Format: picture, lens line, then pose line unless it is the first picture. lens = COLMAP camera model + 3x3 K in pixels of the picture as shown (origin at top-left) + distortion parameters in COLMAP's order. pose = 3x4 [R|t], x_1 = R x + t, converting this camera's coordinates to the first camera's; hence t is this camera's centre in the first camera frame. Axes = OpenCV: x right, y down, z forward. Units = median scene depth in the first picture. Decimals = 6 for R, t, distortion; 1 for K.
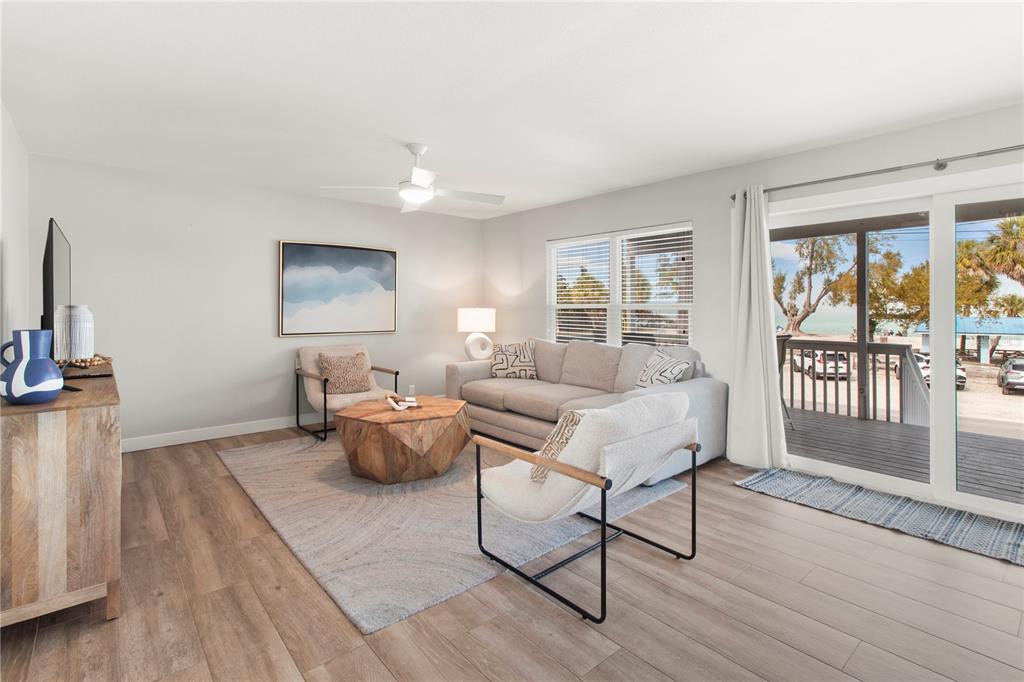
lens RADIAL K [[488.6, 0, 522.6], [0, 488.6, 307.5], [0, 0, 1]] dist [-0.000129, 0.000249]
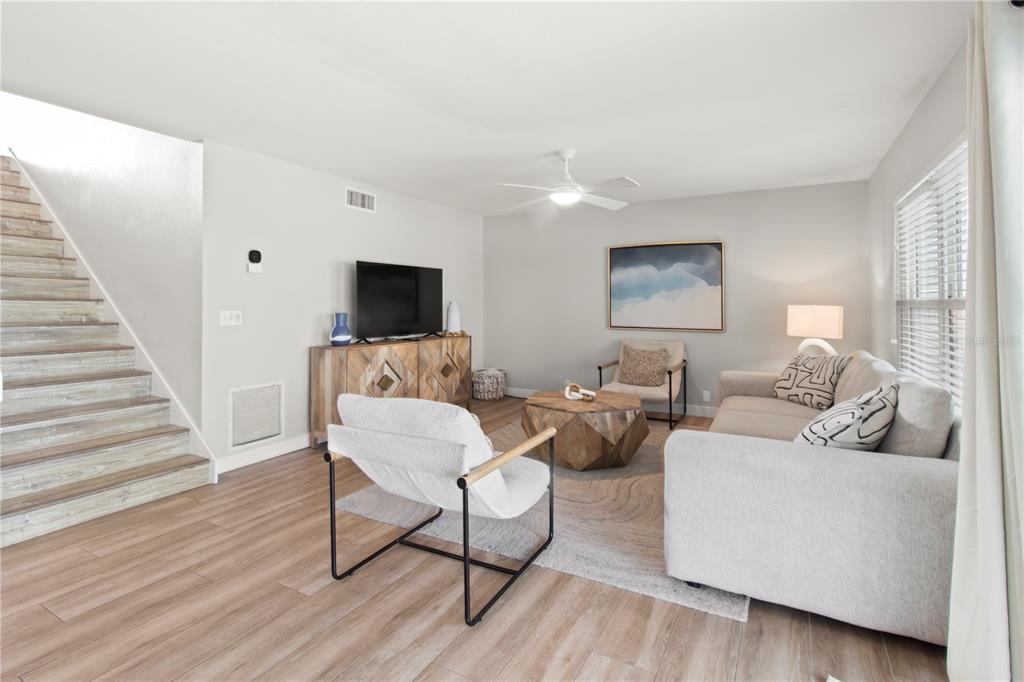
lens RADIAL K [[488.8, 0, 519.0], [0, 488.8, 300.1], [0, 0, 1]] dist [0.004172, 0.000571]
pose [[0.348293, -0.004584, -0.937375, 0.514910], [-0.001829, 0.999983, -0.005569, -0.001614], [0.937384, 0.003654, 0.348279, 0.369574]]
